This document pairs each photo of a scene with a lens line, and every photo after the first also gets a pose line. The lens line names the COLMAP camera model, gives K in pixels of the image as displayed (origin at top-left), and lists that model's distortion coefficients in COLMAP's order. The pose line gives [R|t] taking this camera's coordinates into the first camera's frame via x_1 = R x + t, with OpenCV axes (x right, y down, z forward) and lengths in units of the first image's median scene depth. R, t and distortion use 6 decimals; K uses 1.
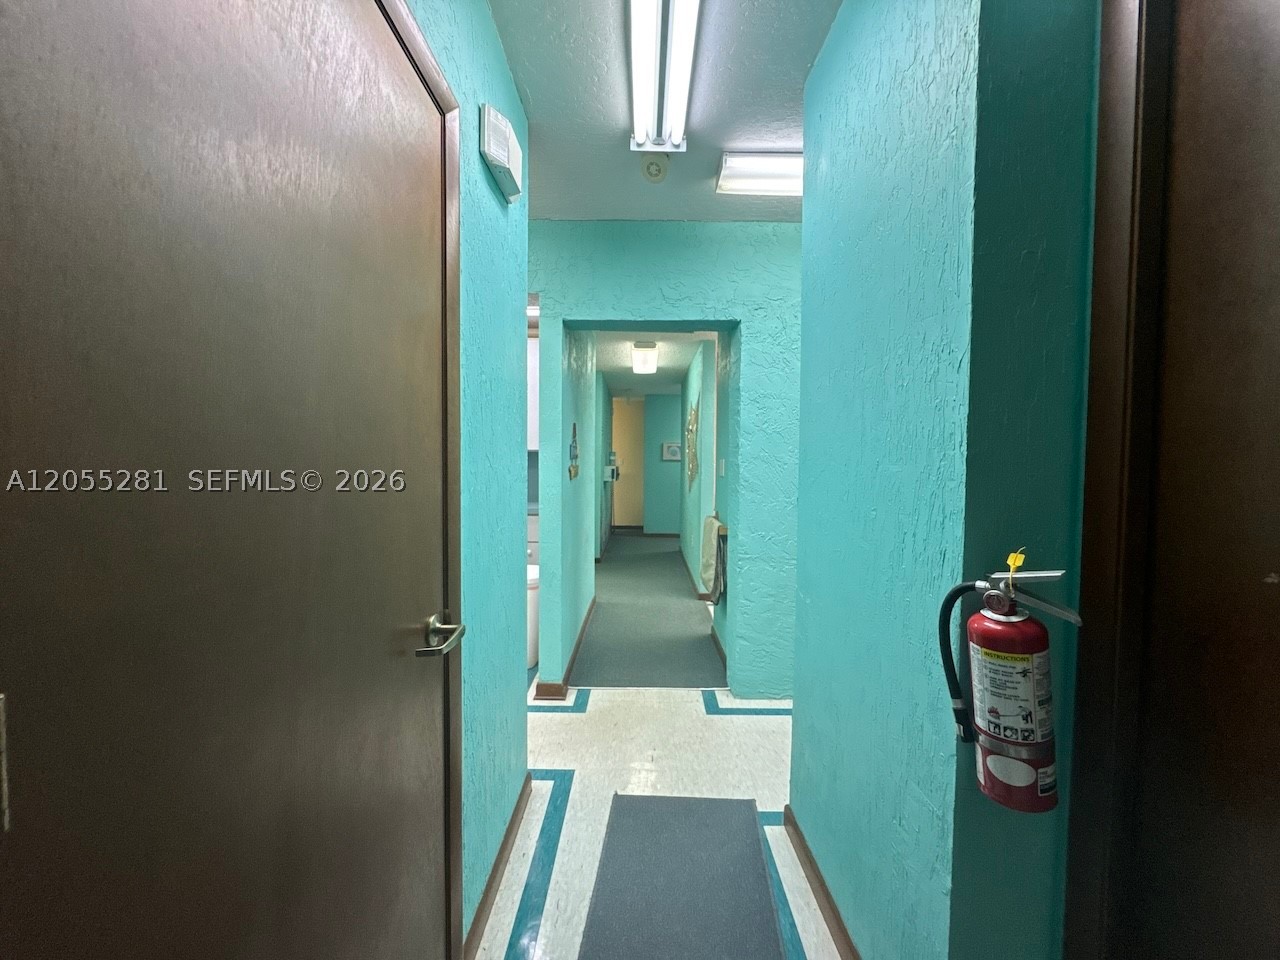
lens RADIAL K [[508.4, 0, 640.5], [0, 508.4, 478.8], [0, 0, 1]] dist [-0.003638, -0.000082]
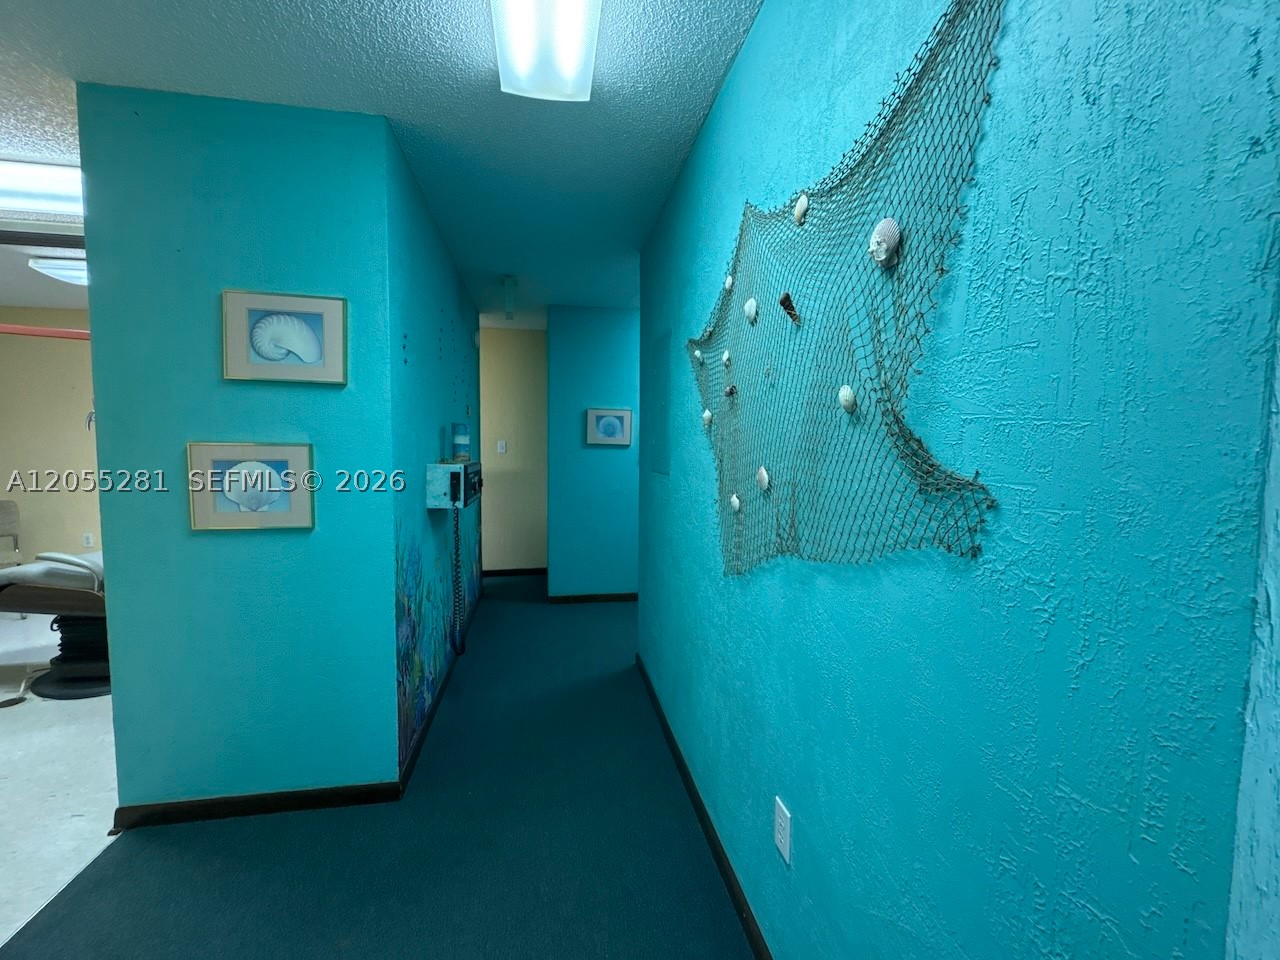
lens RADIAL K [[508.4, 0, 640.5], [0, 508.4, 478.8], [0, 0, 1]] dist [-0.003638, -0.000082]
pose [[0.981257, -0.022462, 0.191391, 0.001655], [0.016444, 0.999321, 0.032973, -0.020117], [-0.192002, -0.029208, 0.980960, 0.538207]]
